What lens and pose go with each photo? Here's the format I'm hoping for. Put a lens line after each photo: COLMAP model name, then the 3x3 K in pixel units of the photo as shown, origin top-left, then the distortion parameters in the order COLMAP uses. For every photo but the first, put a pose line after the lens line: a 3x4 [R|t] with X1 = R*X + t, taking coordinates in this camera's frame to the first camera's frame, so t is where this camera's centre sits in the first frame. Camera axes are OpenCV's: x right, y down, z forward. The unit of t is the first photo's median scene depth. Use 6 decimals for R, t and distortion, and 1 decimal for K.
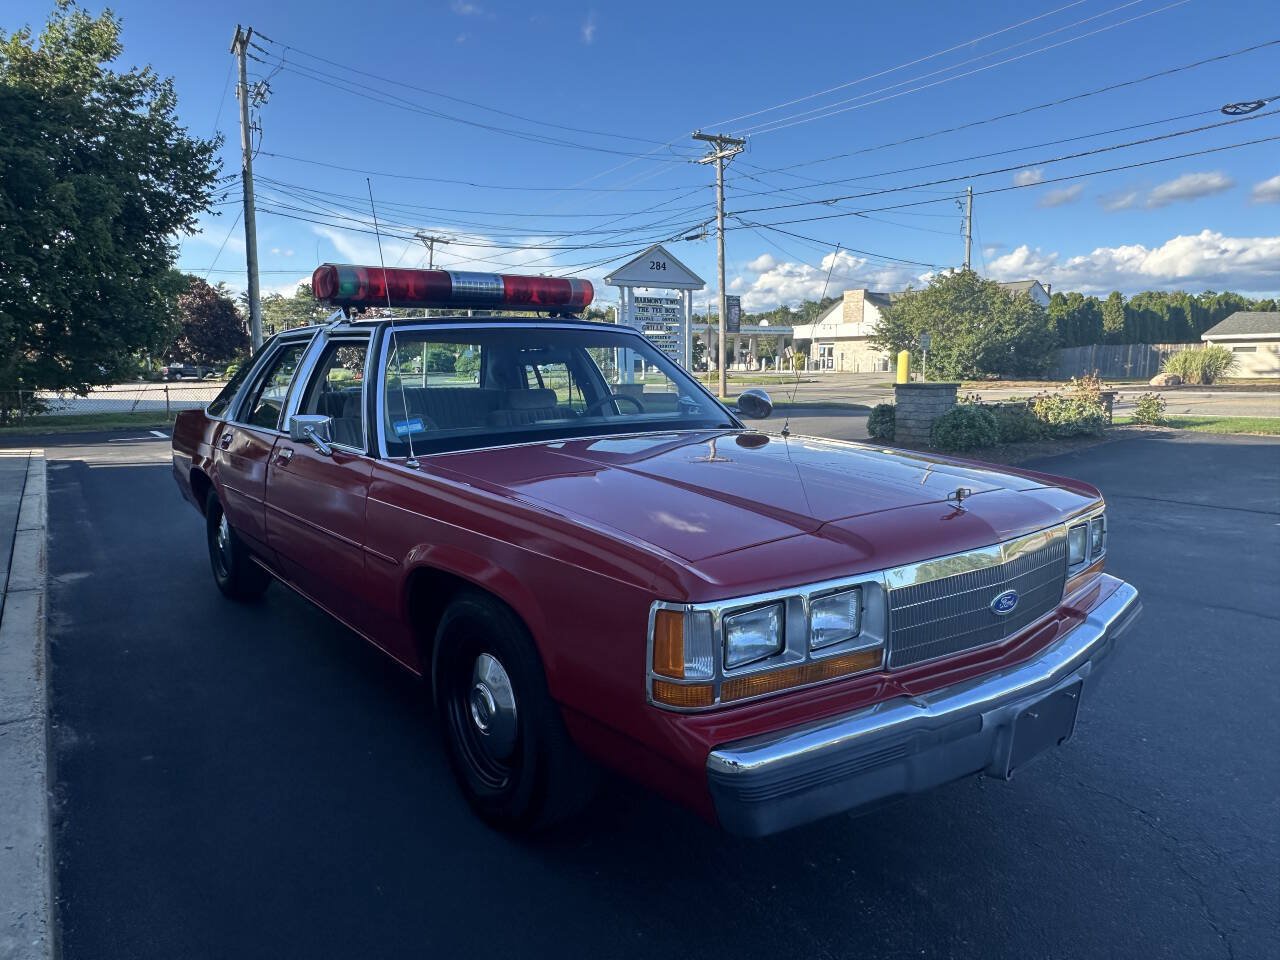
lens RADIAL K [[855.2, 0, 639.4], [0, 855.2, 487.0], [0, 0, 1]] dist [-0.004232, 0.005175]
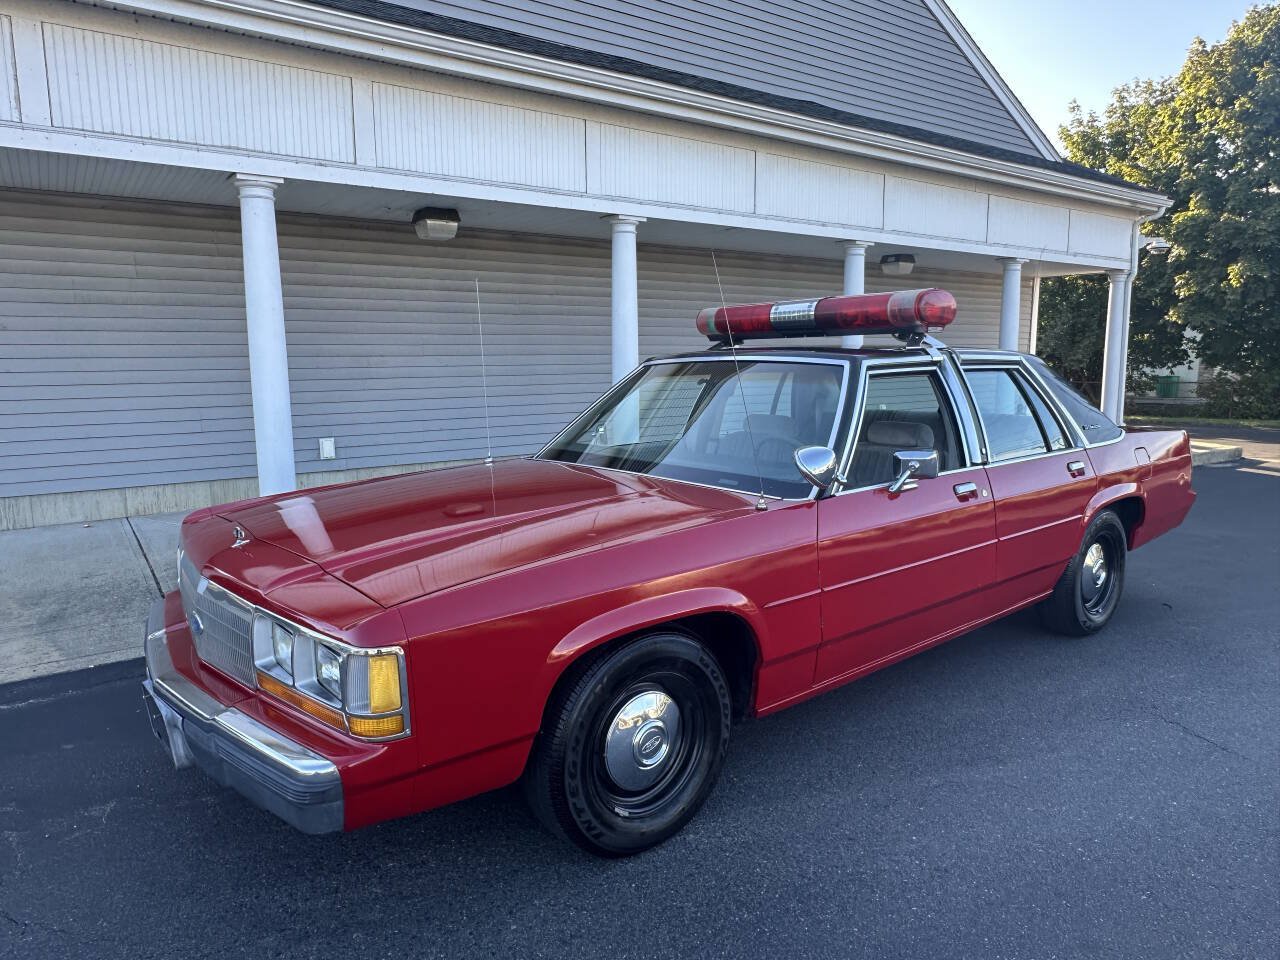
lens RADIAL K [[855.2, 0, 639.4], [0, 855.2, 487.0], [0, 0, 1]] dist [-0.004232, 0.005175]
pose [[0.024814, 0.156480, -0.987369, 1.224219], [-0.134245, 0.979249, 0.151820, -0.242626], [0.990637, 0.128782, 0.045306, 1.179600]]
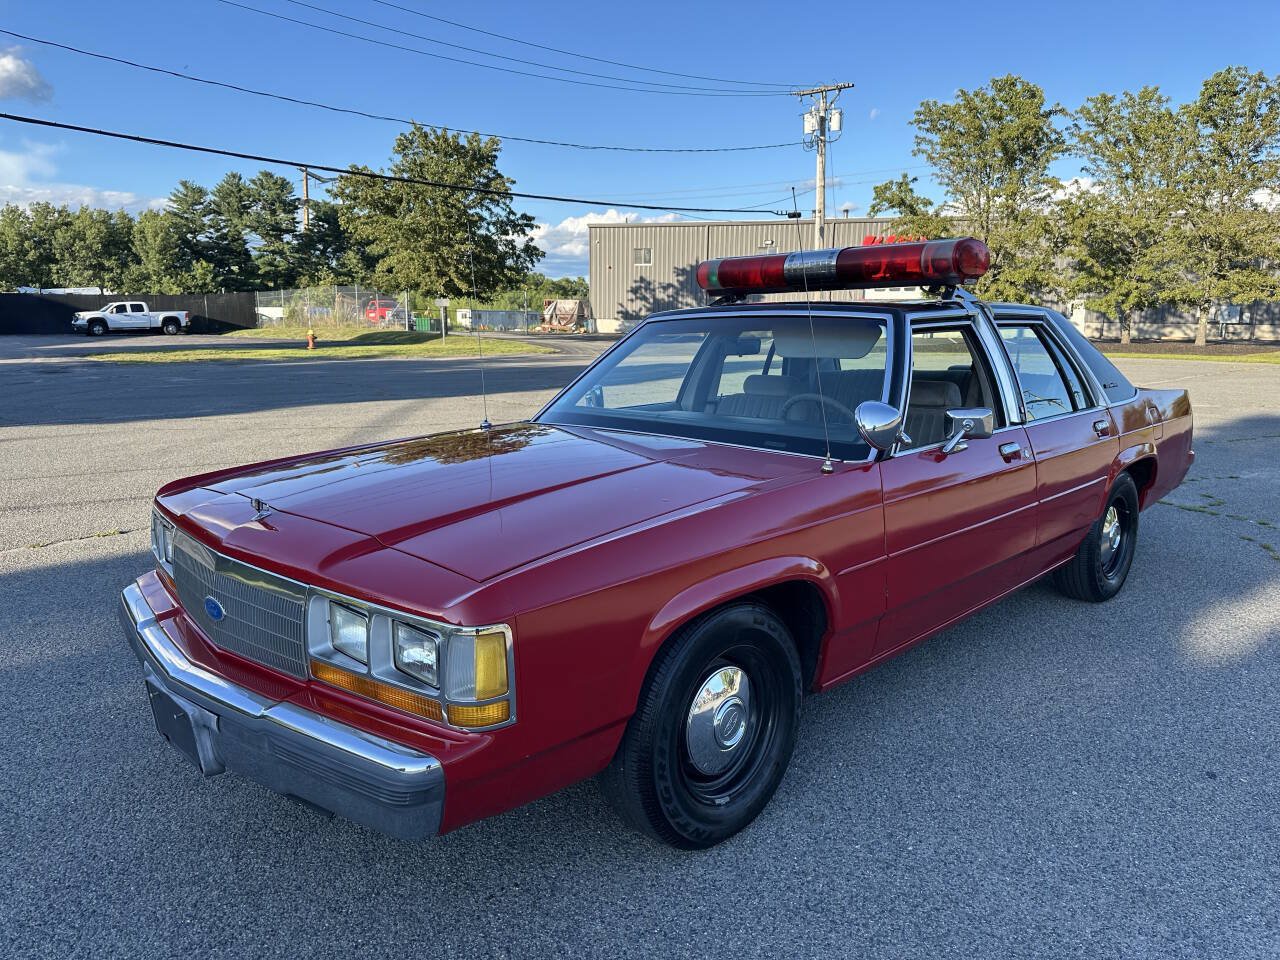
lens RADIAL K [[915.1, 0, 636.0], [0, 915.1, 476.2], [0, 0, 1]] dist [0.033860, -0.042651]
pose [[0.123331, 0.174263, -0.976945, 1.198467], [-0.138258, 0.977877, 0.156976, -0.207328], [0.982687, 0.115711, 0.144696, 1.017978]]
